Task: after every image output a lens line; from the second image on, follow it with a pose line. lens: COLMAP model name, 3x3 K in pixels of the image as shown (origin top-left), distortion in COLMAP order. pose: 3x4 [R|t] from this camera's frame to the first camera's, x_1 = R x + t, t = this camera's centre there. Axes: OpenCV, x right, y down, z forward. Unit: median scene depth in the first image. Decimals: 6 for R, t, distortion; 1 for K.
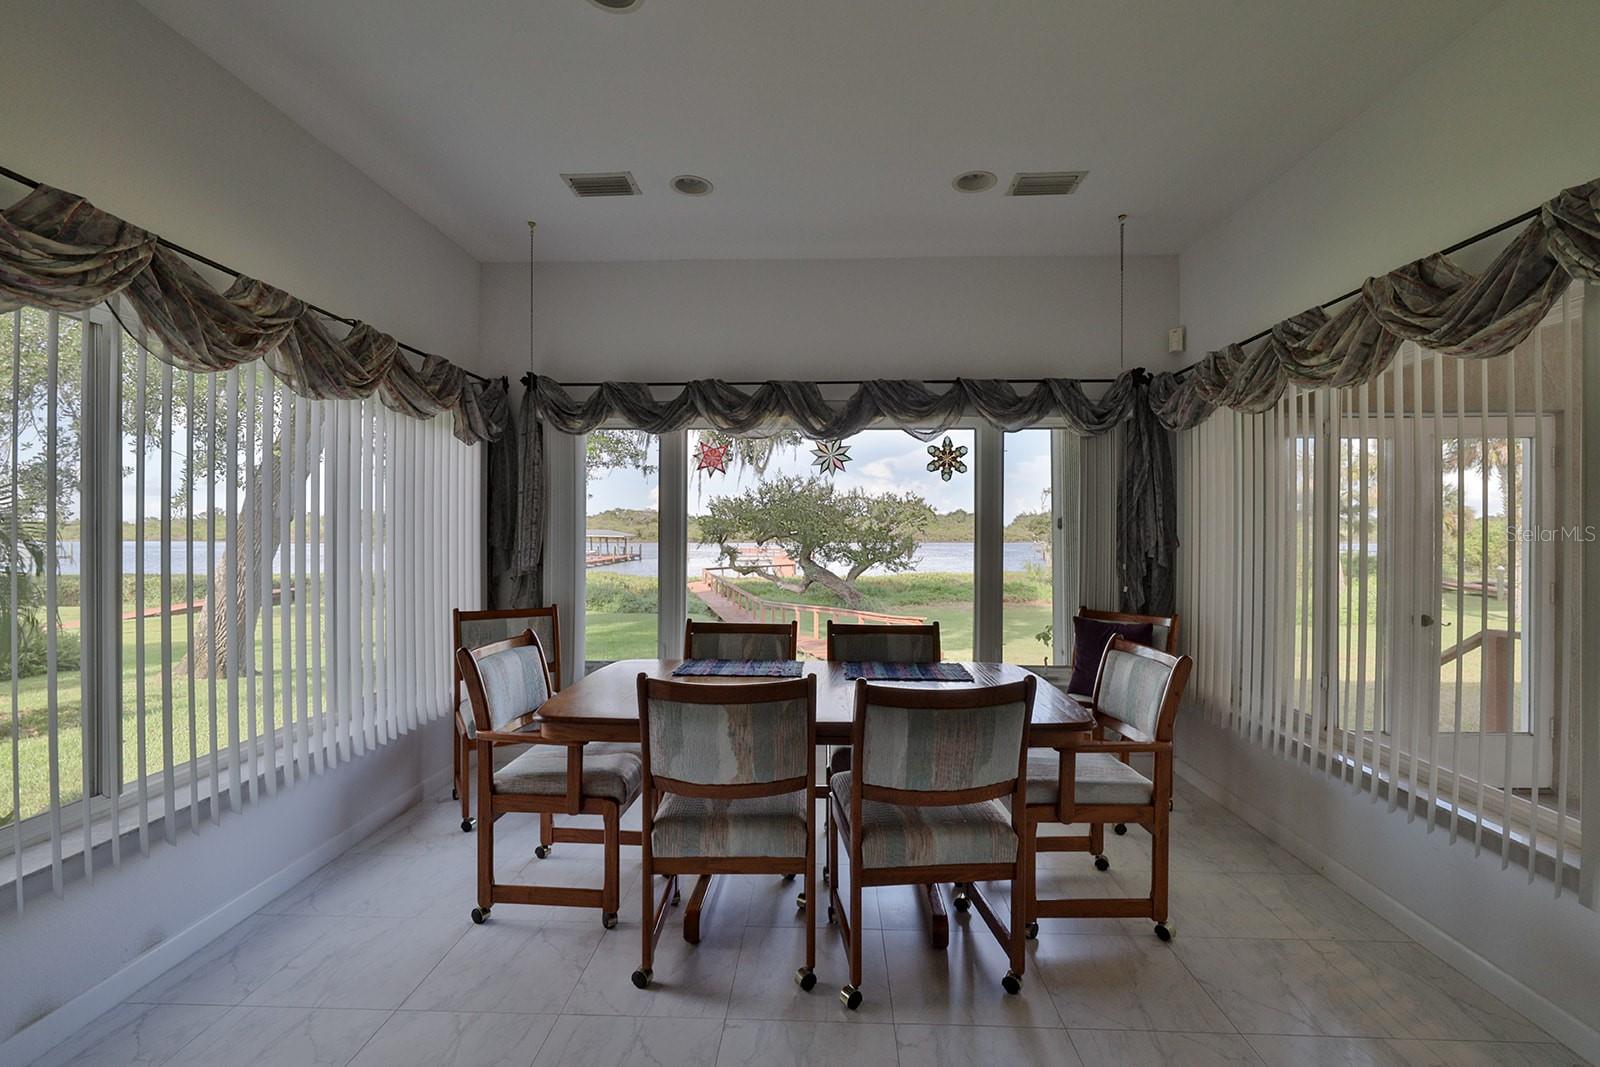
lens RADIAL K [[719.4, 0, 808.3], [0, 719.4, 535.4], [0, 0, 1]] dist [0.002487, 0.000606]
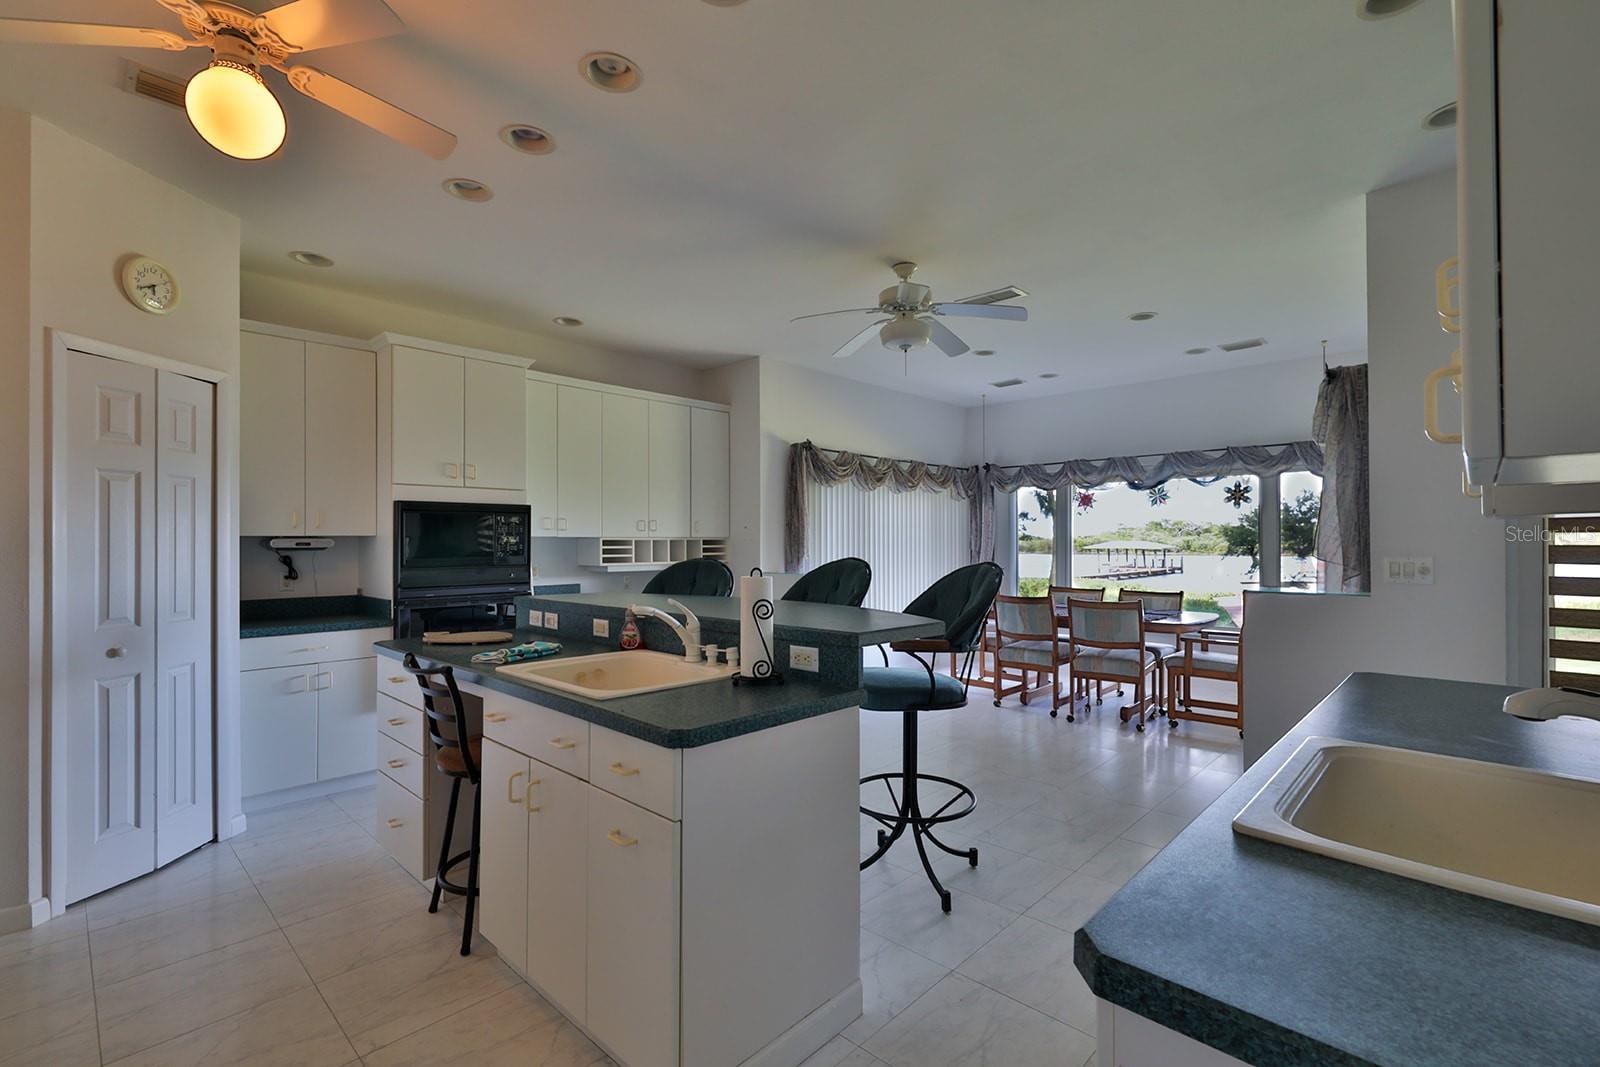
lens RADIAL K [[719.4, 0, 803.9], [0, 719.4, 539.5], [0, 0, 1]] dist [0.002487, 0.000606]
pose [[0.748495, -0.006082, -0.663113, 0.566162], [-0.001211, 0.999944, -0.010539, 0.009180], [0.663140, 0.008691, 0.748445, -0.847170]]
